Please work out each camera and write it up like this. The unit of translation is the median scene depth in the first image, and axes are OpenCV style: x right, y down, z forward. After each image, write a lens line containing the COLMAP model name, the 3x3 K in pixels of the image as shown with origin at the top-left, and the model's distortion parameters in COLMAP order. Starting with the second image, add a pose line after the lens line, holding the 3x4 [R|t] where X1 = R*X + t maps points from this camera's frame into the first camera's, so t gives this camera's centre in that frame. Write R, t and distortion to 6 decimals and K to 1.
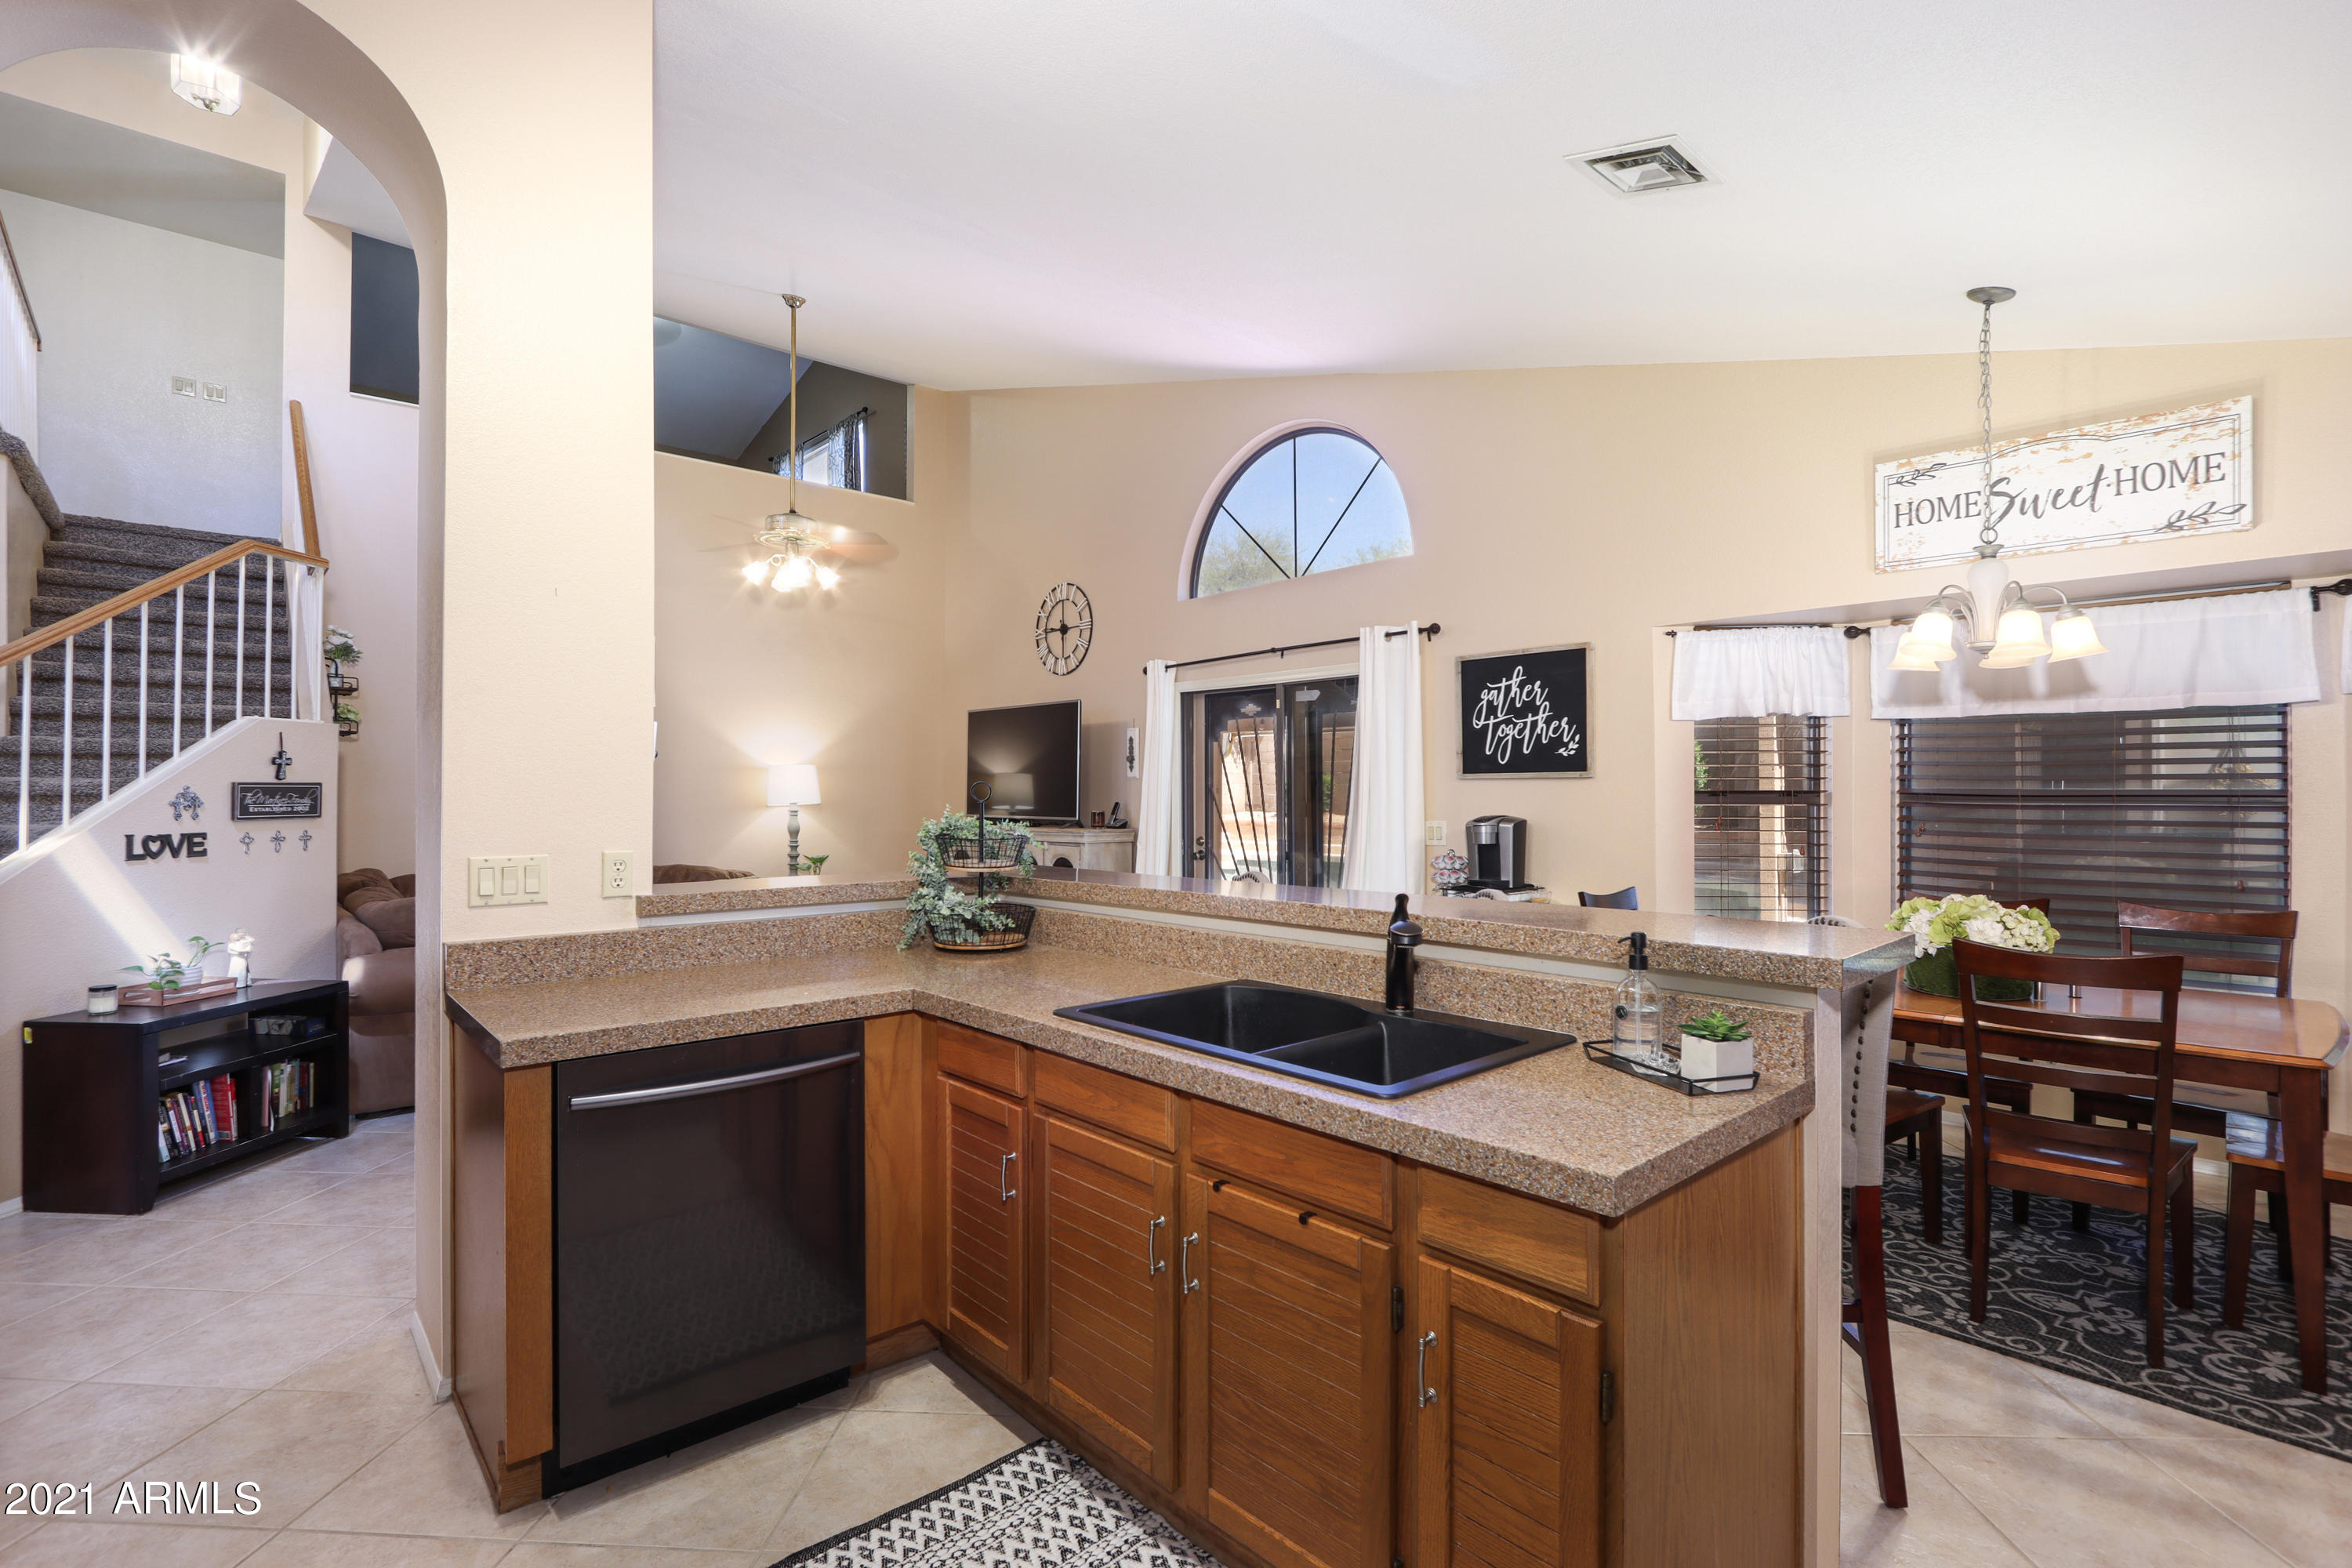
lens RADIAL K [[1096.1, 0, 1169.0], [0, 1096.1, 781.2], [0, 0, 1]] dist [-0.013180, -0.000123]
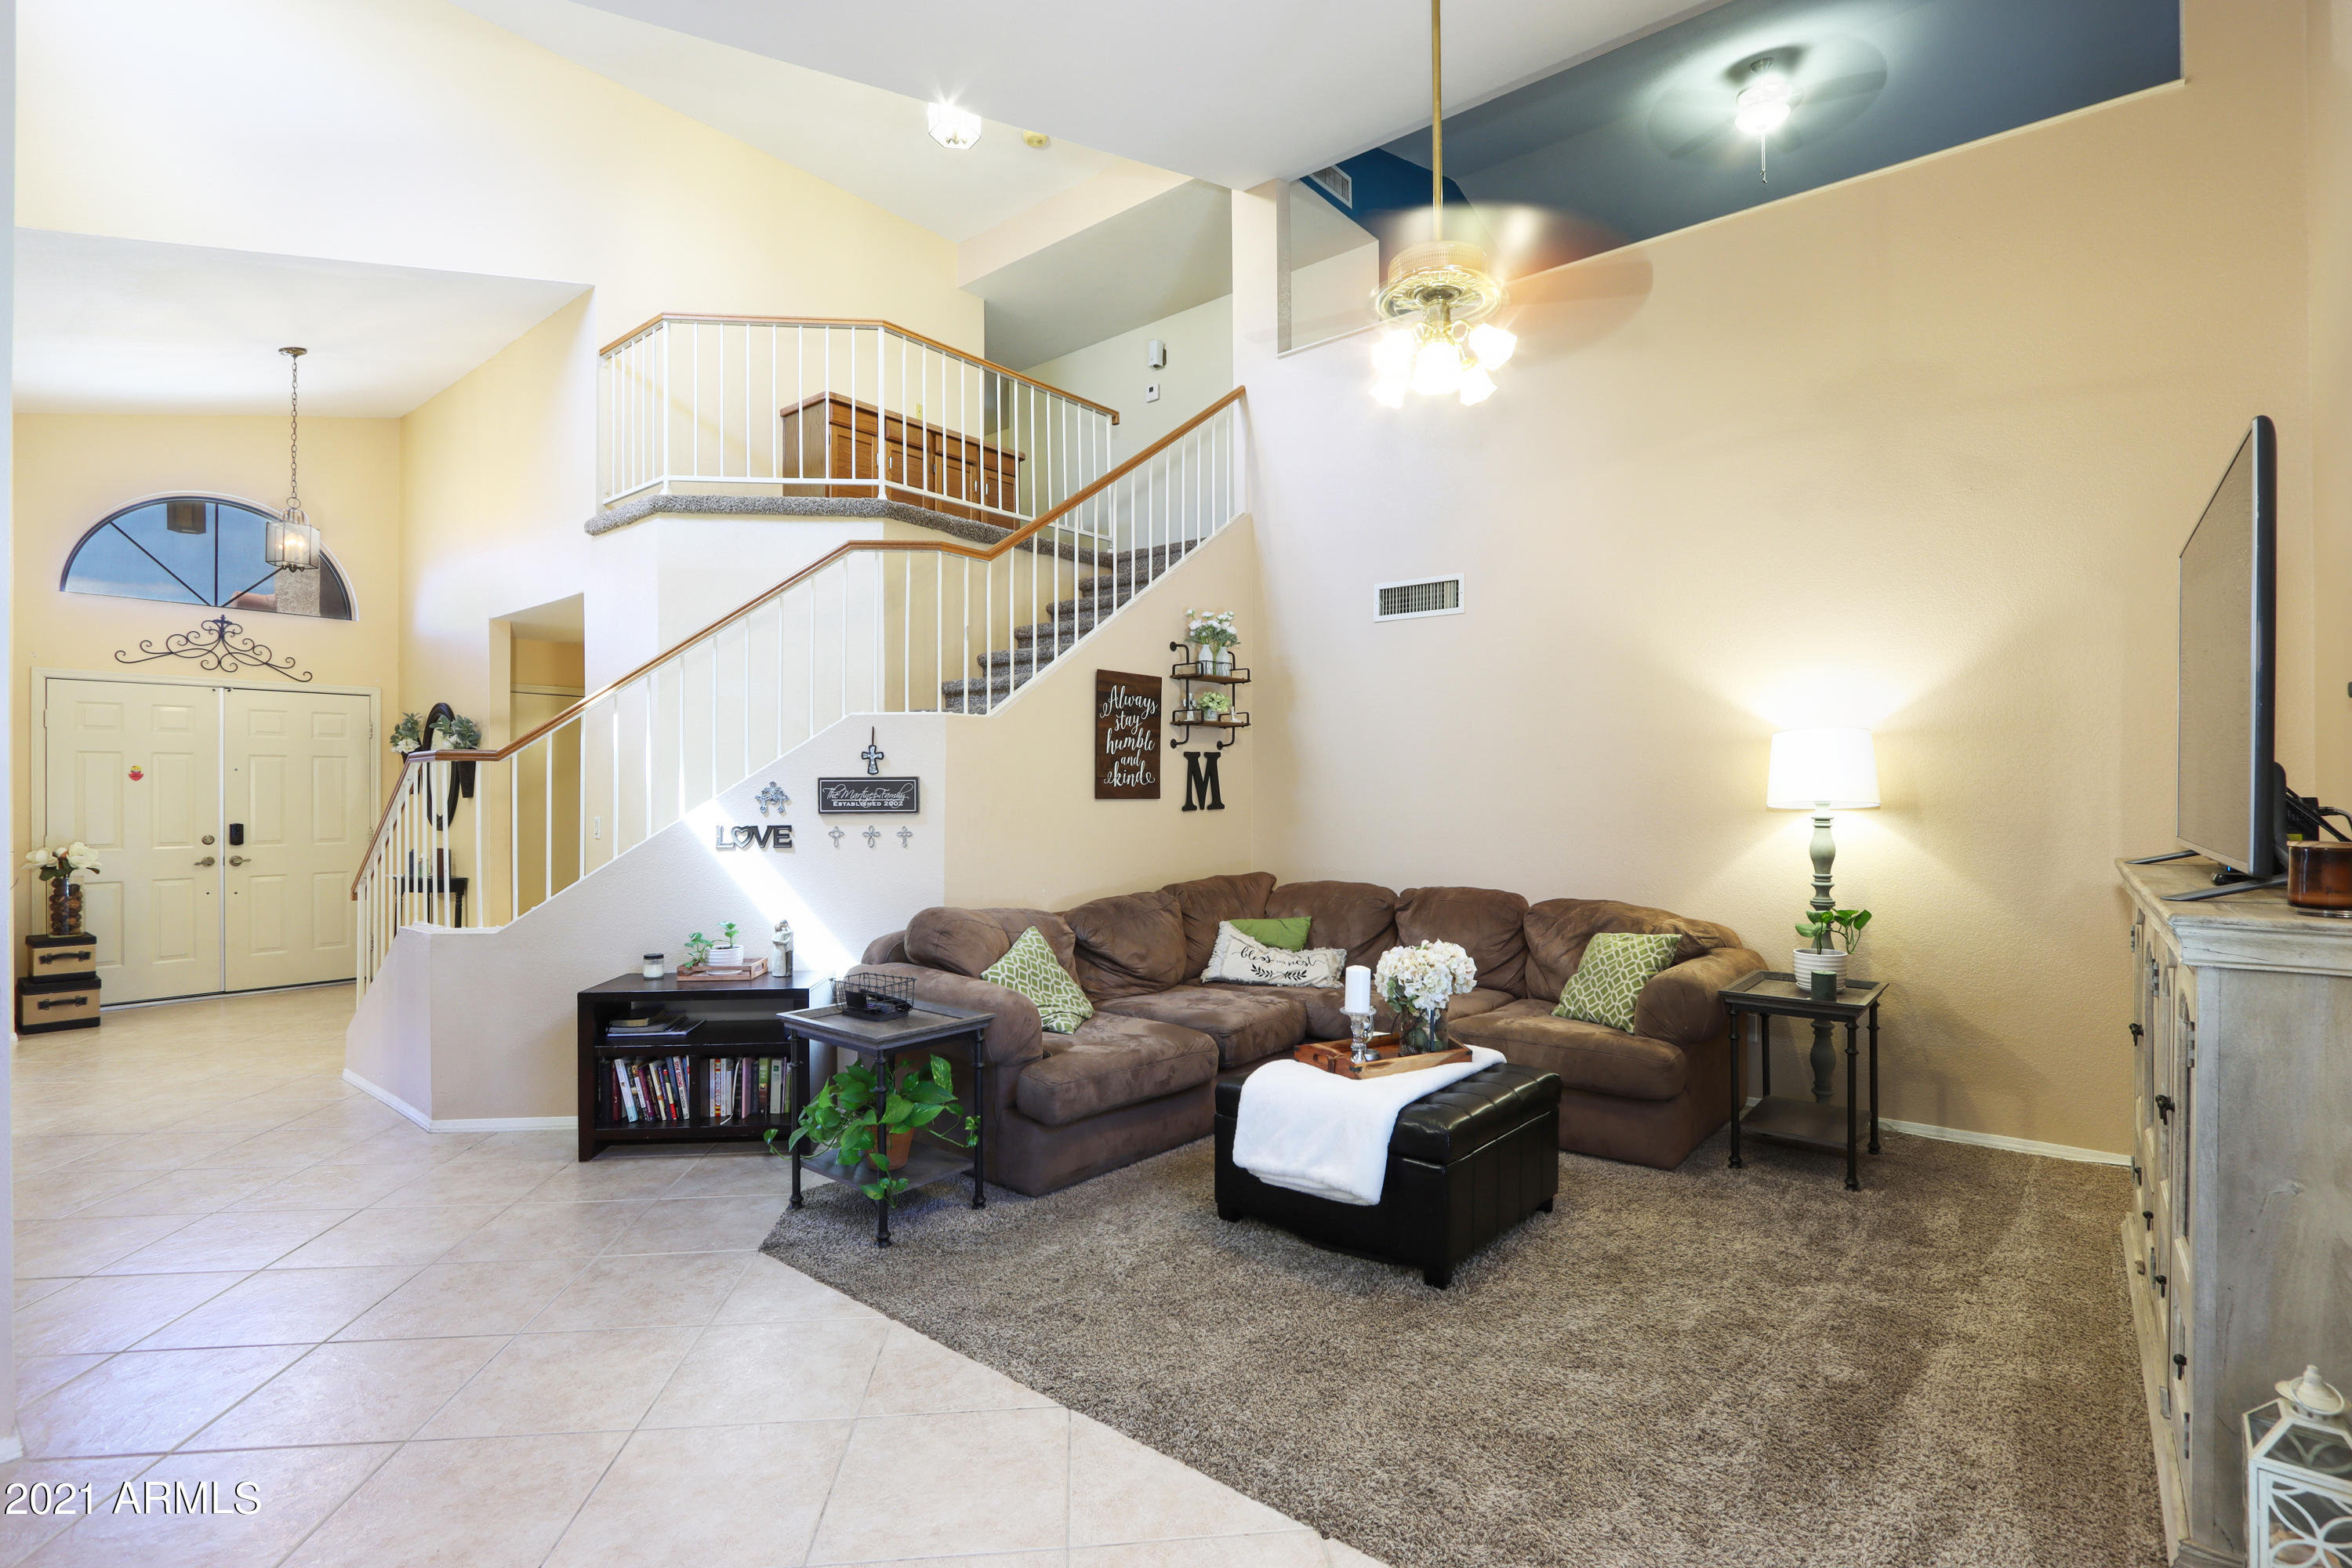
lens RADIAL K [[1084.3, 0, 1188.8], [0, 1084.3, 784.7], [0, 0, 1]] dist [-0.014889, 0.000733]
pose [[0.161387, -0.012240, -0.986815, 0.167121], [0.013566, 0.999856, -0.010183, 0.018027], [0.986798, -0.011743, 0.161530, 0.922595]]
